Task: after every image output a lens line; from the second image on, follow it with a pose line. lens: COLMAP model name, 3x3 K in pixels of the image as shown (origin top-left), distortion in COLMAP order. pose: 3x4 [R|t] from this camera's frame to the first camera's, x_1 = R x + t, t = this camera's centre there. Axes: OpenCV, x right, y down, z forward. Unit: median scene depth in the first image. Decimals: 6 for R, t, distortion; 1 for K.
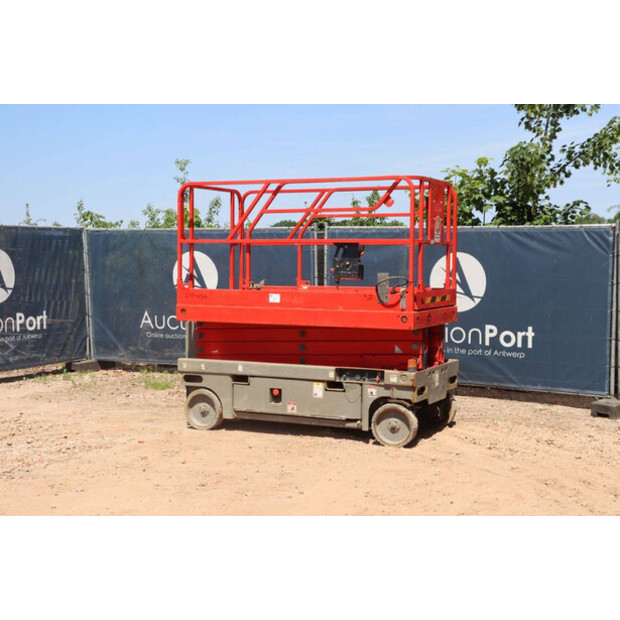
lens RADIAL K [[1036.4, 0, 306.8], [0, 1036.4, 306.5], [0, 0, 1]] dist [0.125370, 0.000000]
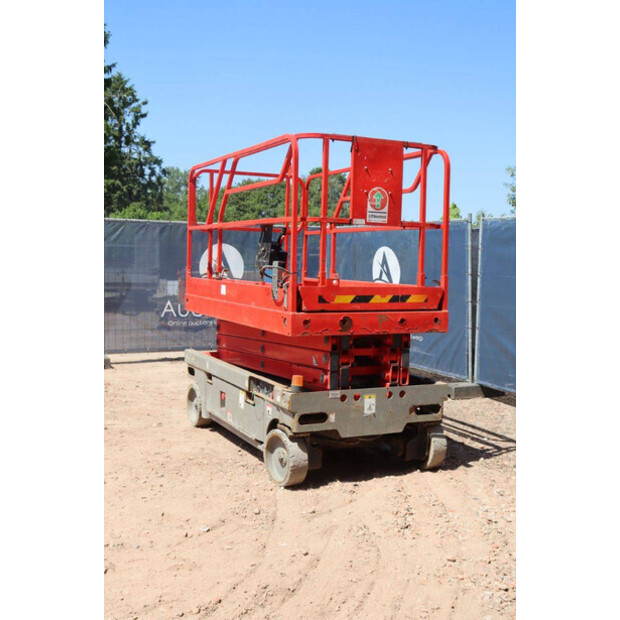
lens RADIAL K [[762.9, 0, 306.8], [0, 762.9, 308.5], [0, 0, 1]] dist [0.006338, 0.000000]
pose [[0.784141, 0.049627, -0.618595, 0.426759], [-0.043937, 0.998736, 0.024428, -0.011445], [0.619026, 0.008024, 0.785330, 0.529774]]
